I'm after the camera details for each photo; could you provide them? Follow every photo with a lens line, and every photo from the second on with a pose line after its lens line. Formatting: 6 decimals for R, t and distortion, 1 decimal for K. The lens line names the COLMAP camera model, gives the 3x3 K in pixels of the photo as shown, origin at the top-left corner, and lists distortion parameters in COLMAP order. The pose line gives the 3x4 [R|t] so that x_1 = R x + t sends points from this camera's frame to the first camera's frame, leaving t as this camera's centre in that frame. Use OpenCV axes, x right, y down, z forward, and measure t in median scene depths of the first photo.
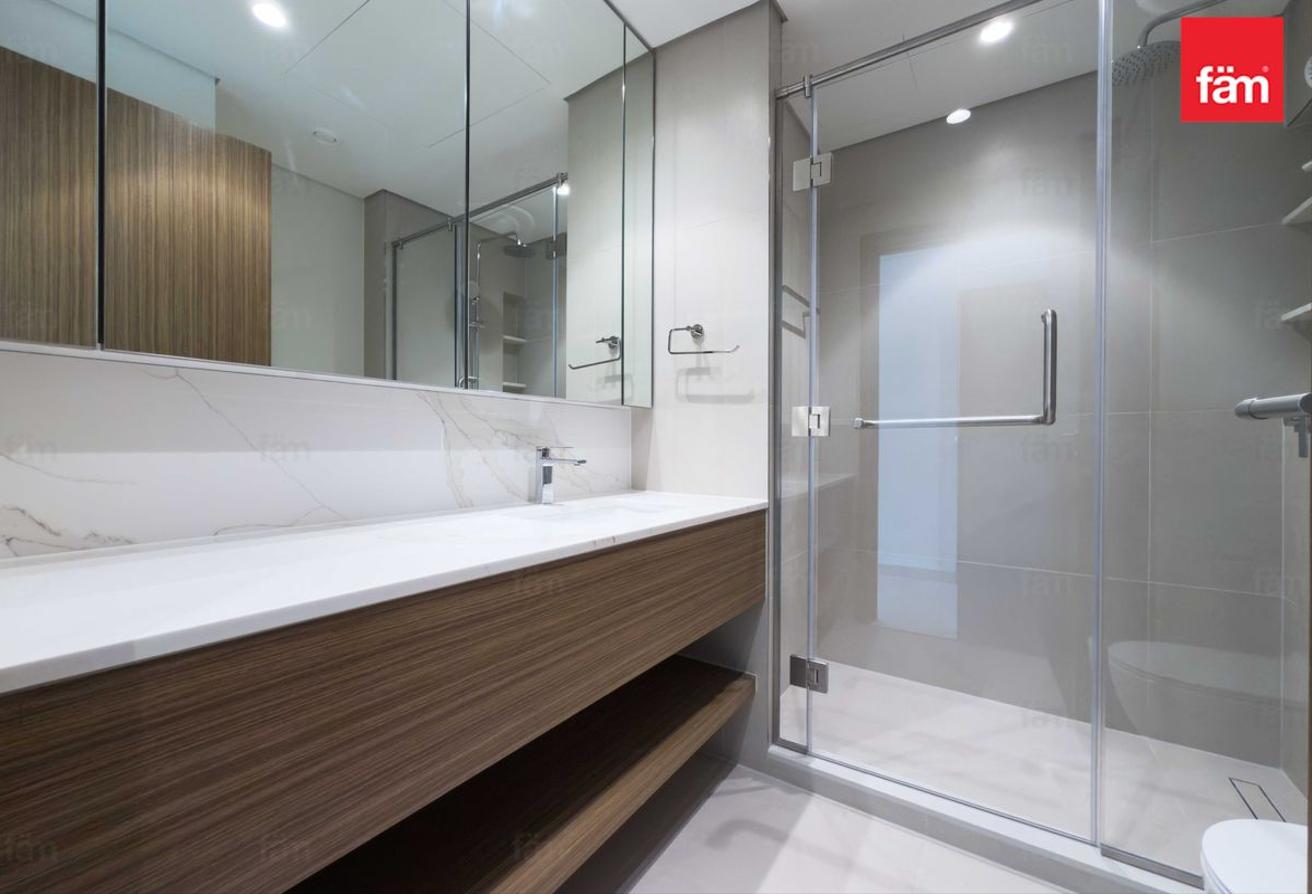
lens RADIAL K [[524.1, 0, 656.7], [0, 524.1, 448.3], [0, 0, 1]] dist [0.002407, 0.001177]
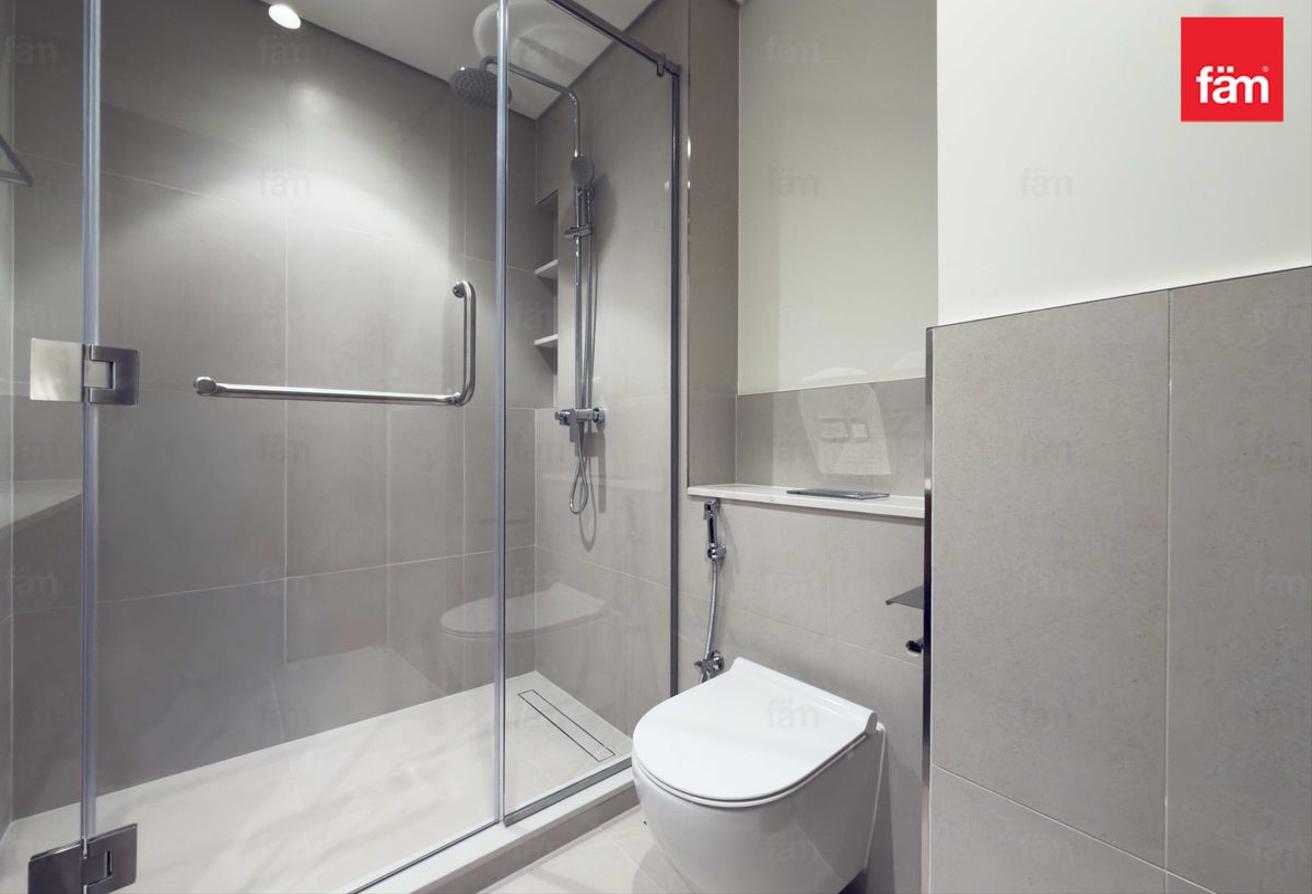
lens RADIAL K [[524.1, 0, 654.2], [0, 524.1, 445.6], [0, 0, 1]] dist [0.002407, 0.001177]
pose [[0.288538, -0.005225, 0.957454, -0.034951], [0.007030, 0.999970, 0.003338, 0.018409], [-0.957442, 0.005768, 0.288566, 0.301529]]
